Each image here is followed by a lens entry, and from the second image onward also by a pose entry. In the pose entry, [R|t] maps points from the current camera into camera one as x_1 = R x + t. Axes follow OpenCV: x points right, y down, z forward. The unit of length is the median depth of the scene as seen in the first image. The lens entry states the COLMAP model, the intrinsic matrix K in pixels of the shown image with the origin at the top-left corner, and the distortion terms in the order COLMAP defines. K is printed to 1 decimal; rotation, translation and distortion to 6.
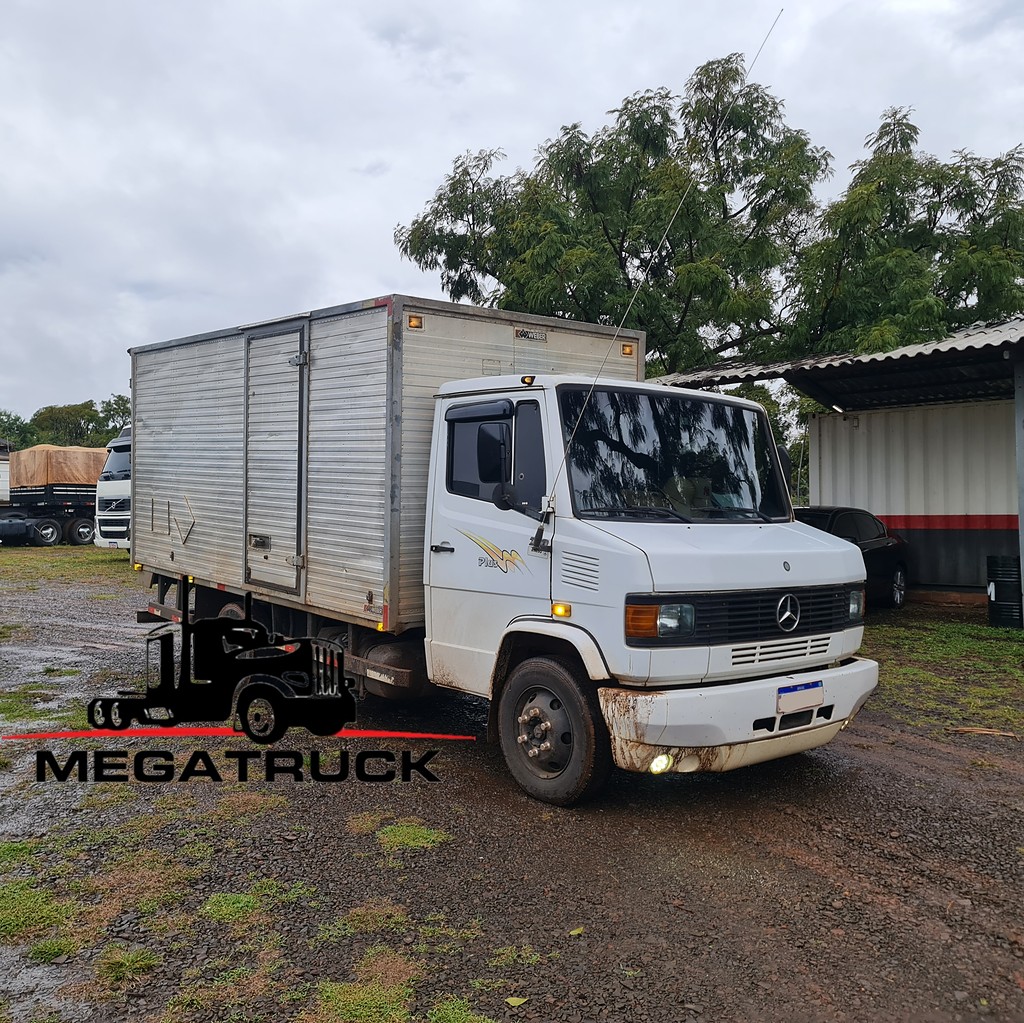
lens RADIAL K [[1030.9, 0, 488.6], [0, 1030.9, 513.4], [0, 0, 1]] dist [0.021660, -0.002024]
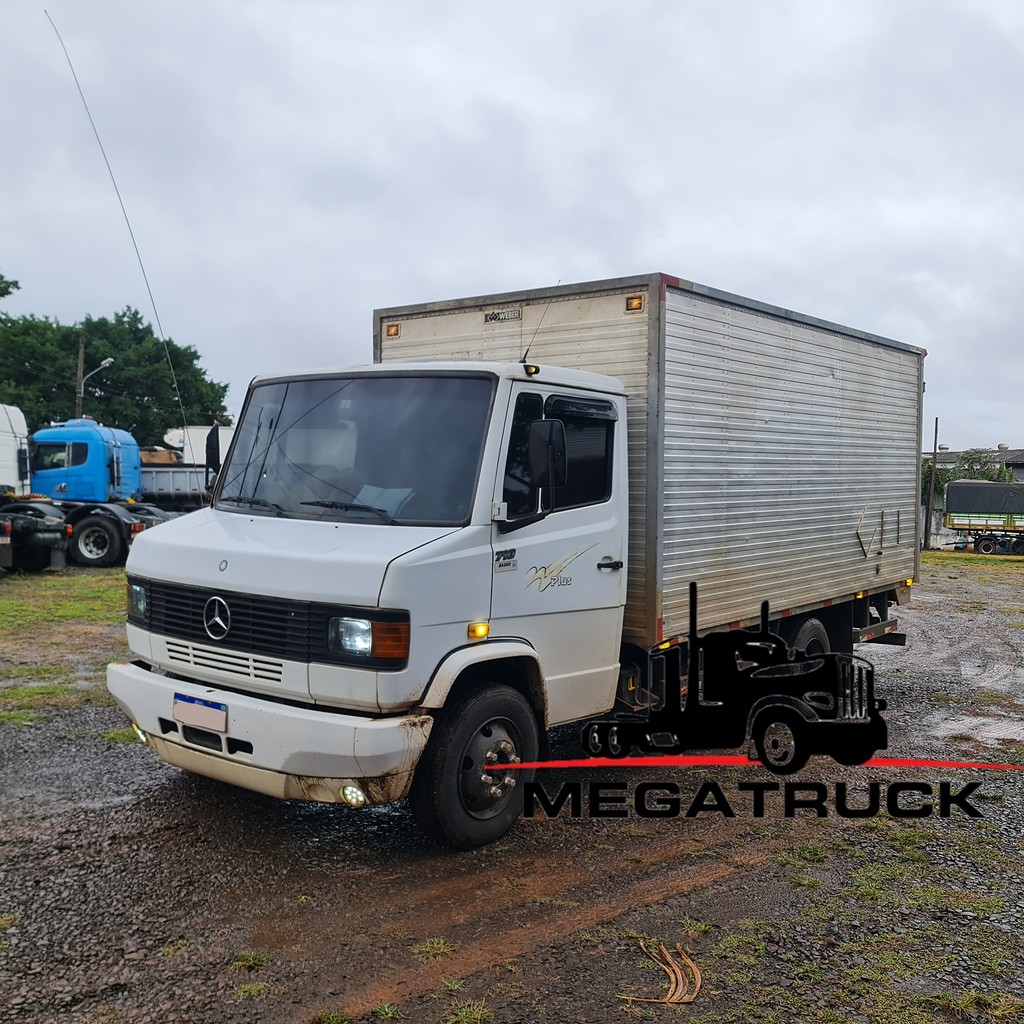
lens RADIAL K [[1030.9, 0, 488.6], [0, 1030.9, 513.9], [0, 0, 1]] dist [0.021660, -0.002024]
pose [[0.217035, 0.019101, -0.975977, 1.136455], [-0.040324, 0.999131, 0.010586, -0.010104], [0.975331, 0.037058, 0.217616, 0.979389]]
